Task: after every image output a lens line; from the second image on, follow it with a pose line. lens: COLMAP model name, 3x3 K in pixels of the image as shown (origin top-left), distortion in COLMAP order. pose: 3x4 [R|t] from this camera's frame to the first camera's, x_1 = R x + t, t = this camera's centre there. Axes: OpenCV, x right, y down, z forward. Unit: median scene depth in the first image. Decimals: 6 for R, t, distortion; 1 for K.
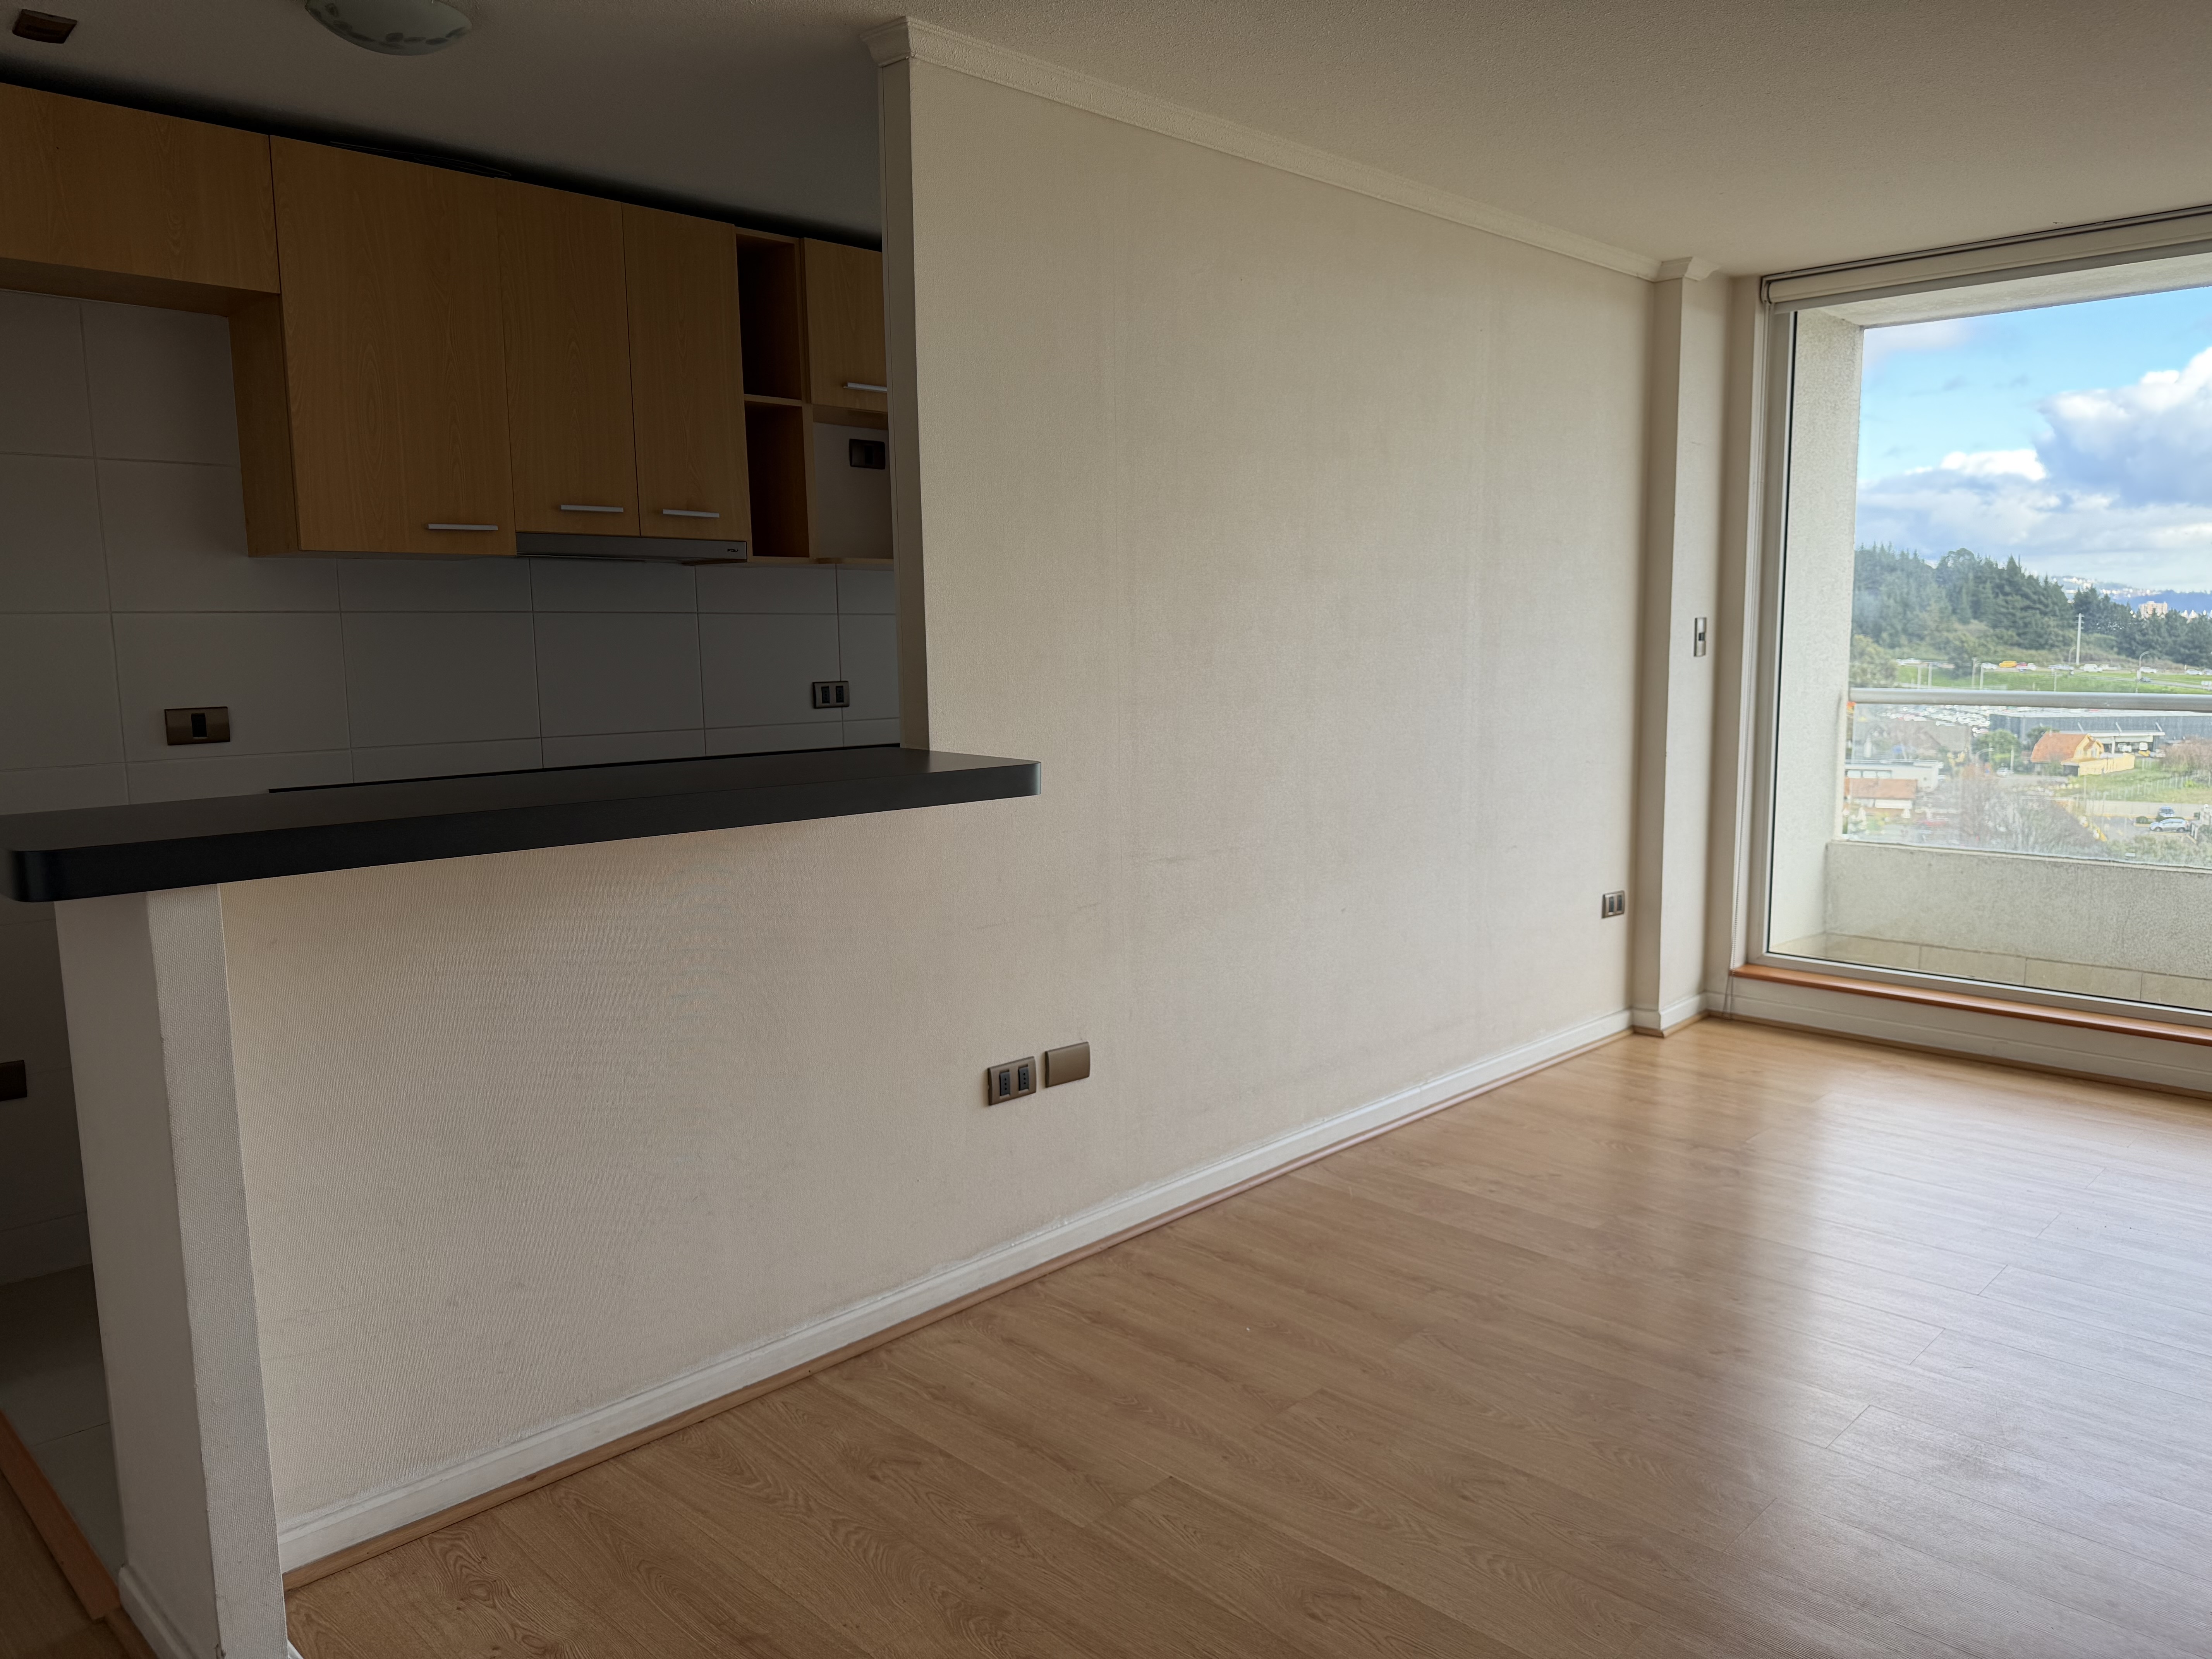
lens RADIAL K [[1568.3, 0, 1108.7], [0, 1568.3, 834.9], [0, 0, 1]] dist [0.007774, -0.011949]
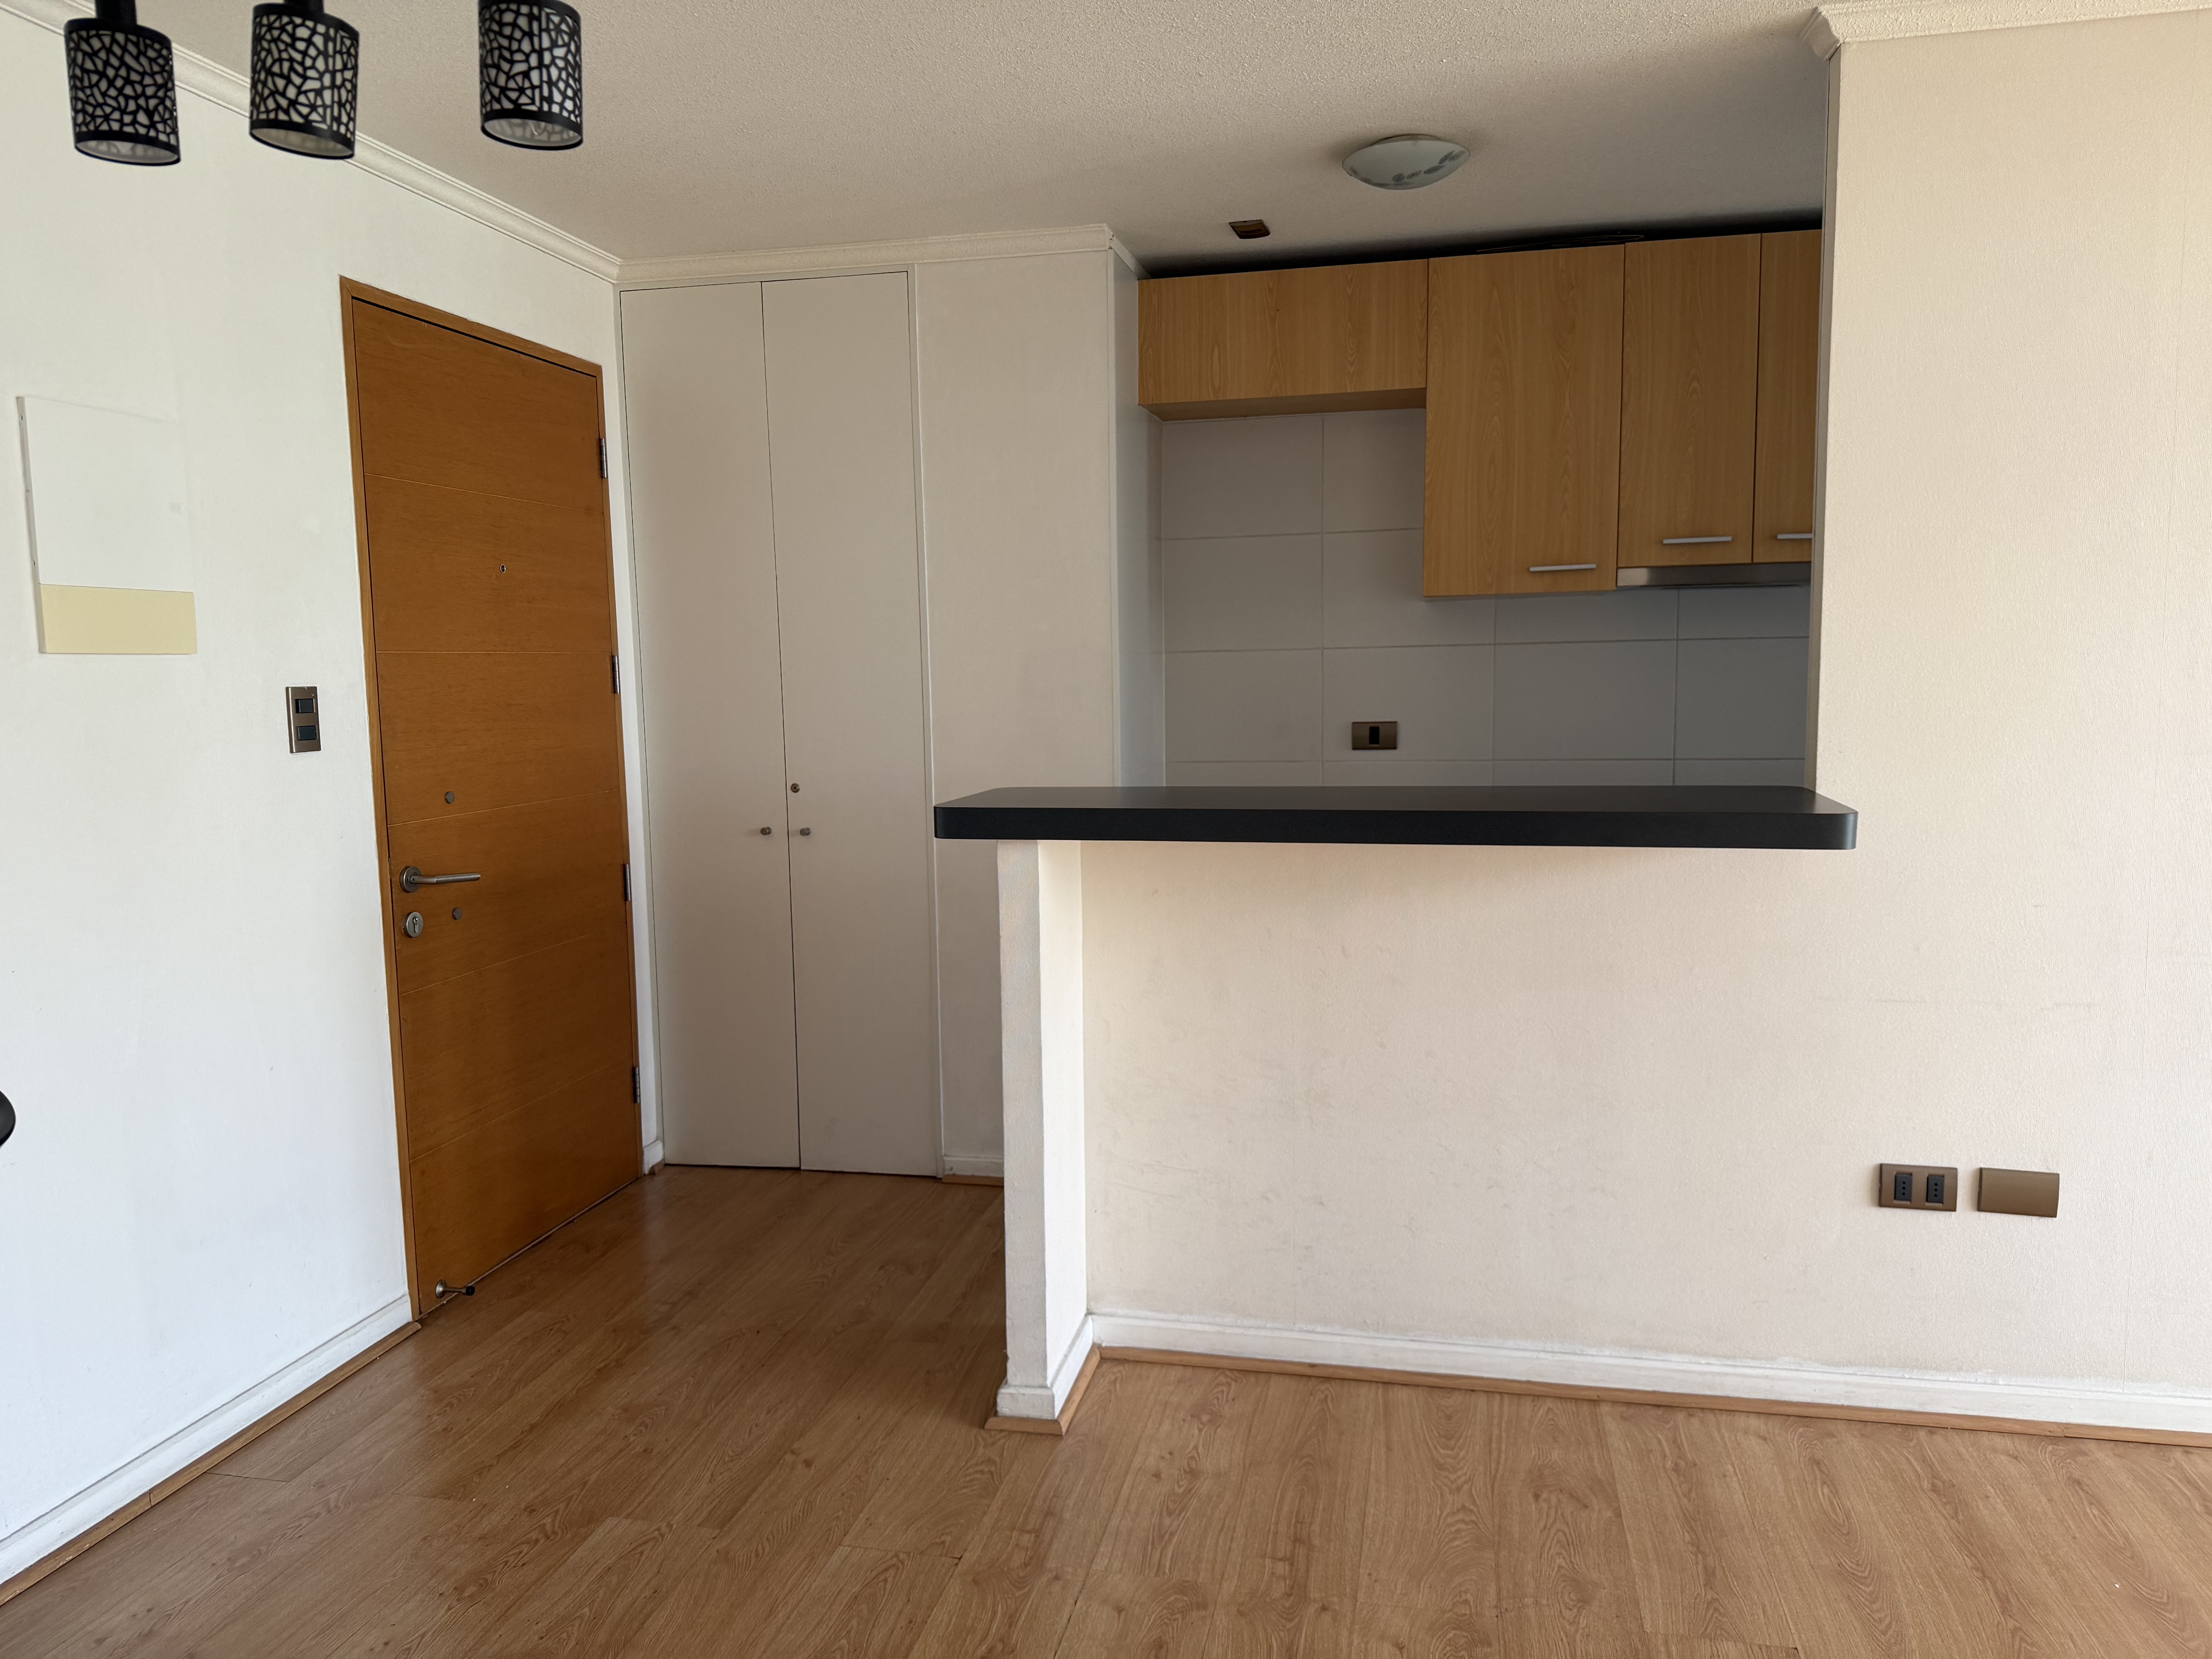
lens RADIAL K [[1567.8, 0, 1106.3], [0, 1567.8, 834.3], [0, 0, 1]] dist [-0.002461, -0.002926]
pose [[0.530519, 0.093905, -0.842456, 0.323976], [-0.103378, 0.993594, 0.045651, -0.021506], [0.841346, 0.062873, 0.536828, 0.120967]]
